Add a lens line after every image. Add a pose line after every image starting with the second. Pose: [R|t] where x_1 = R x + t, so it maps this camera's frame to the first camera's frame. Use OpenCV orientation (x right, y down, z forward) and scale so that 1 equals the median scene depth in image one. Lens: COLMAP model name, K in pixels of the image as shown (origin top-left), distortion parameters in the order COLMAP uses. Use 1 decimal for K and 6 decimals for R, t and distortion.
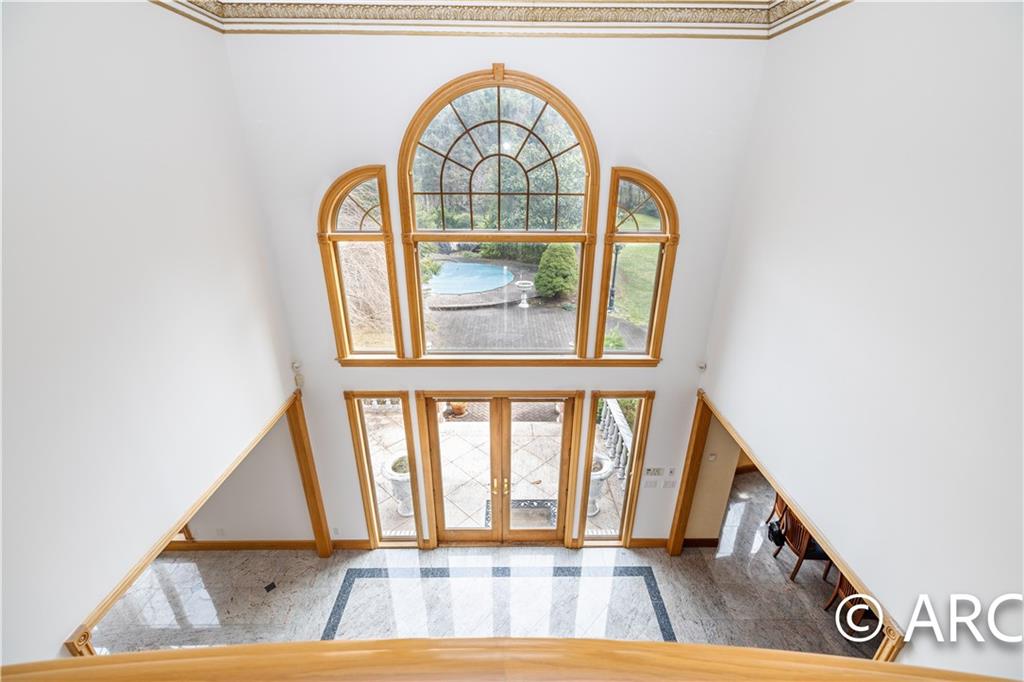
lens RADIAL K [[428.3, 0, 516.2], [0, 428.3, 342.7], [0, 0, 1]] dist [0.001868, 0.000138]
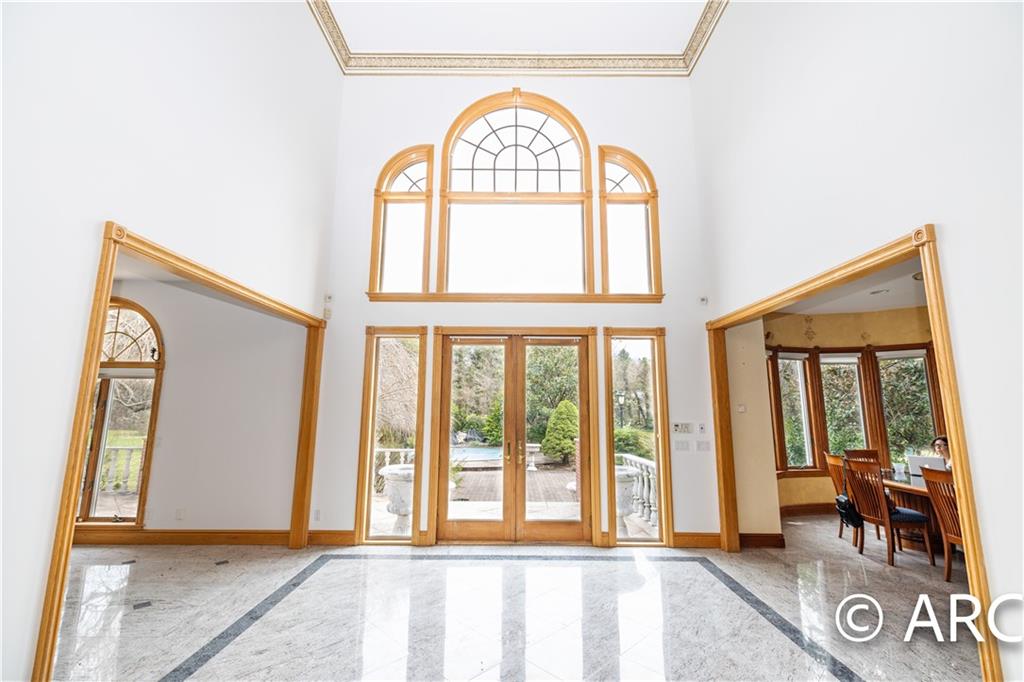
lens RADIAL K [[428.3, 0, 516.2], [0, 428.3, 342.7], [0, 0, 1]] dist [0.001868, 0.000138]
pose [[0.999933, -0.007307, -0.009013, -0.024860], [0.001371, 0.845777, -0.533535, 0.657401], [0.011521, 0.533487, 0.845730, 0.129345]]
